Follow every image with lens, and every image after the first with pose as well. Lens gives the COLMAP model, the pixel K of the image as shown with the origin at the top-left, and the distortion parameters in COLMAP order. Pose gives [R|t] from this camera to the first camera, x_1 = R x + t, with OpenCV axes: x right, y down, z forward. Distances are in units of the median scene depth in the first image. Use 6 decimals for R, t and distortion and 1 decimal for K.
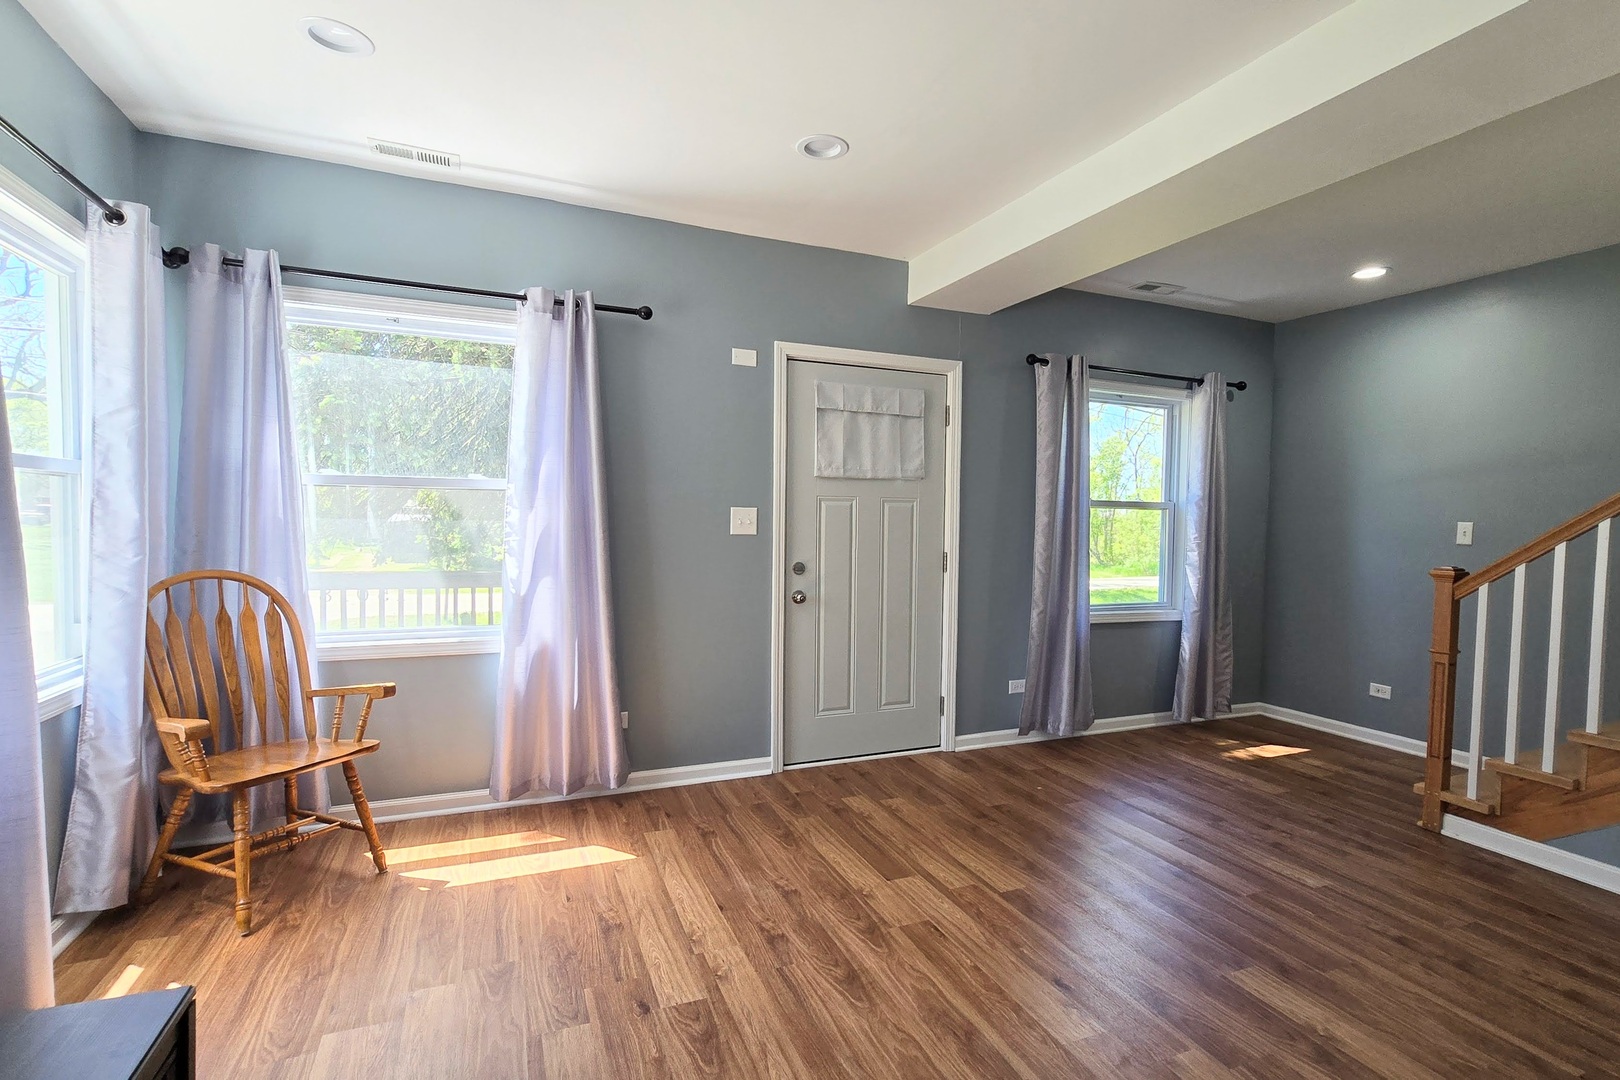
lens RADIAL K [[754.3, 0, 821.4], [0, 754.3, 540.4], [0, 0, 1]] dist [-0.001100, -0.000144]
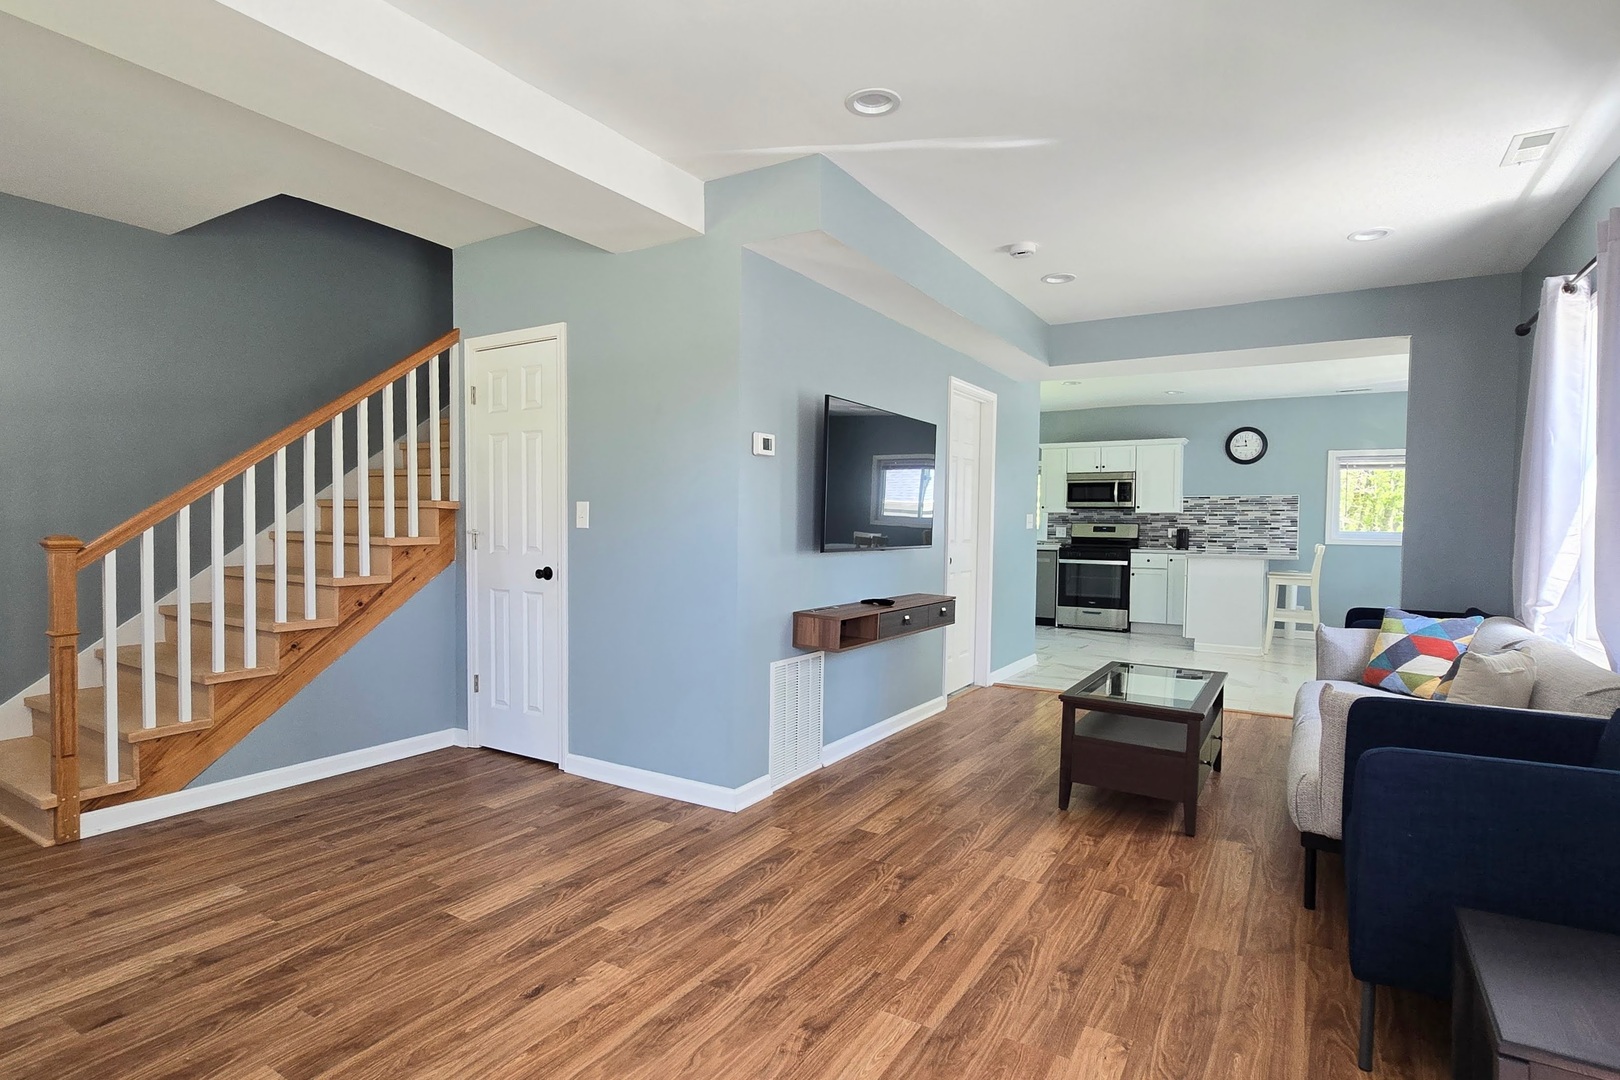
lens RADIAL K [[825.8, 0, 809.3], [0, 825.8, 546.2], [0, 0, 1]] dist [0.002922, 0.000669]
pose [[-0.570380, -0.041830, 0.820315, -0.482576], [0.007080, 0.998415, 0.055835, 0.001885], [-0.821351, 0.037655, -0.569179, 0.933265]]
